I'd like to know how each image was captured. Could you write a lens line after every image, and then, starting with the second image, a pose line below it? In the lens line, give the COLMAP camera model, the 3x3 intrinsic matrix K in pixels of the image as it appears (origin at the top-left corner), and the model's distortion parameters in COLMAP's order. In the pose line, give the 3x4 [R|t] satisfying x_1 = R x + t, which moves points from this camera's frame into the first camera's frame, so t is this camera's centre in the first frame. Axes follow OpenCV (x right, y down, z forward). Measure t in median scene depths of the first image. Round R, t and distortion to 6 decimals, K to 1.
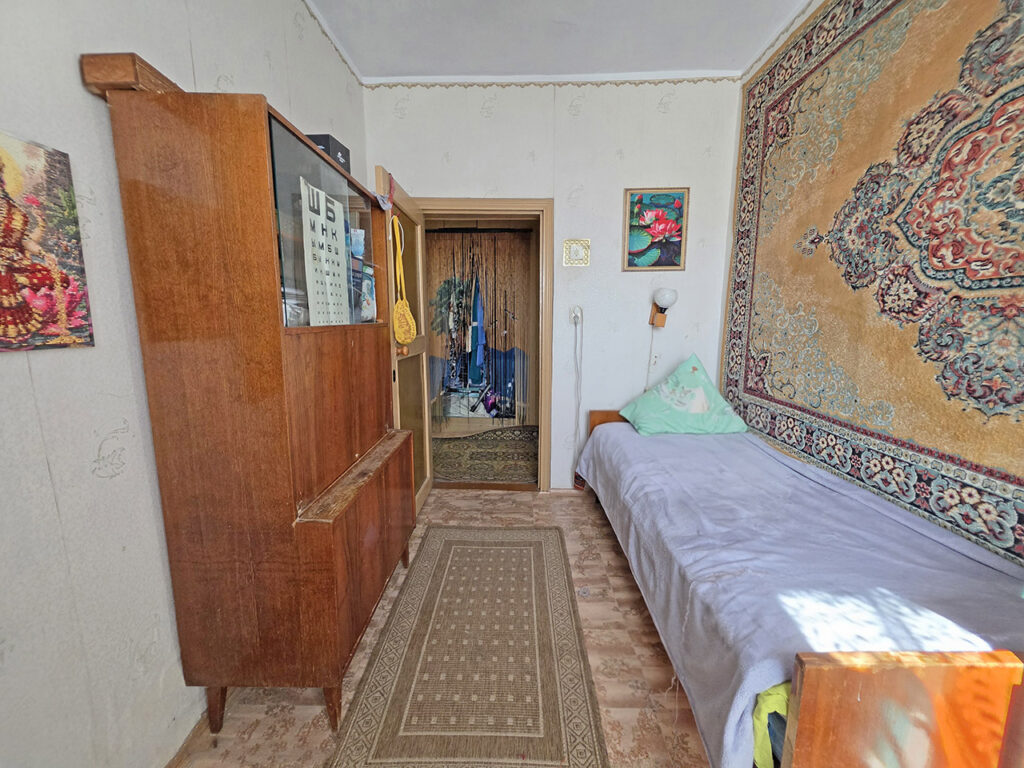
lens RADIAL K [[410.1, 0, 514.9], [0, 410.1, 384.9], [0, 0, 1]] dist [0.006077, -0.000512]
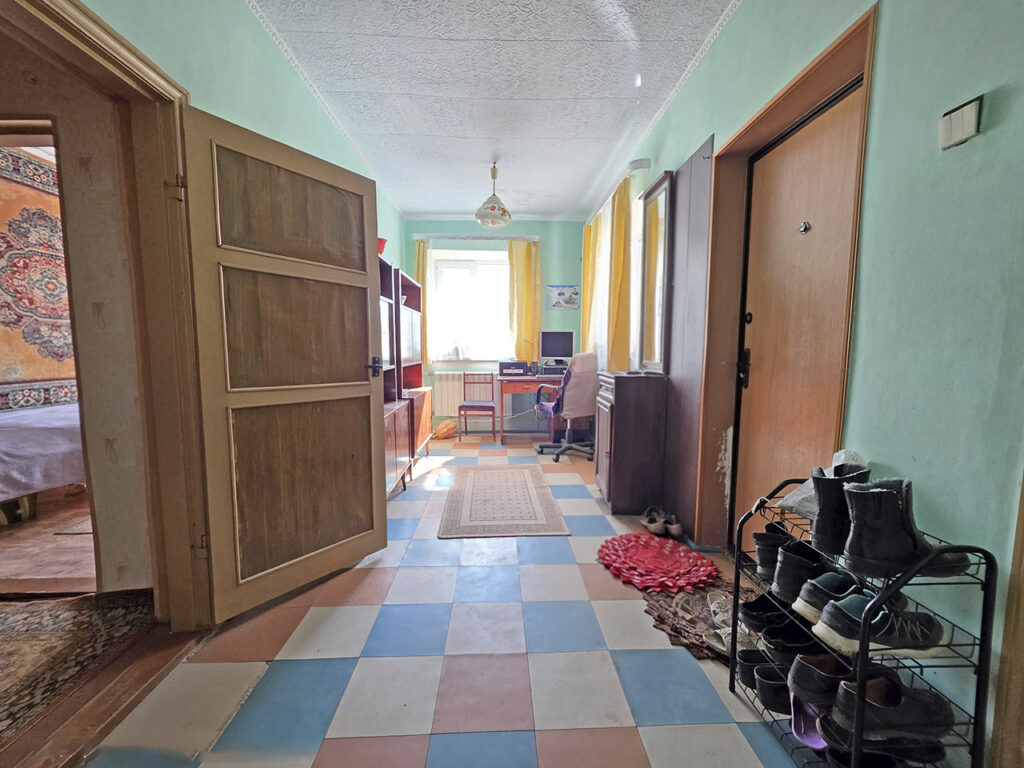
lens RADIAL K [[410.1, 0, 515.8], [0, 410.1, 382.7], [0, 0, 1]] dist [0.006077, -0.000512]
pose [[-0.998555, 0.000683, -0.053739, -1.650189], [-0.012223, 0.970828, 0.239463, -0.438241], [0.052335, 0.239774, -0.969417, 3.404465]]
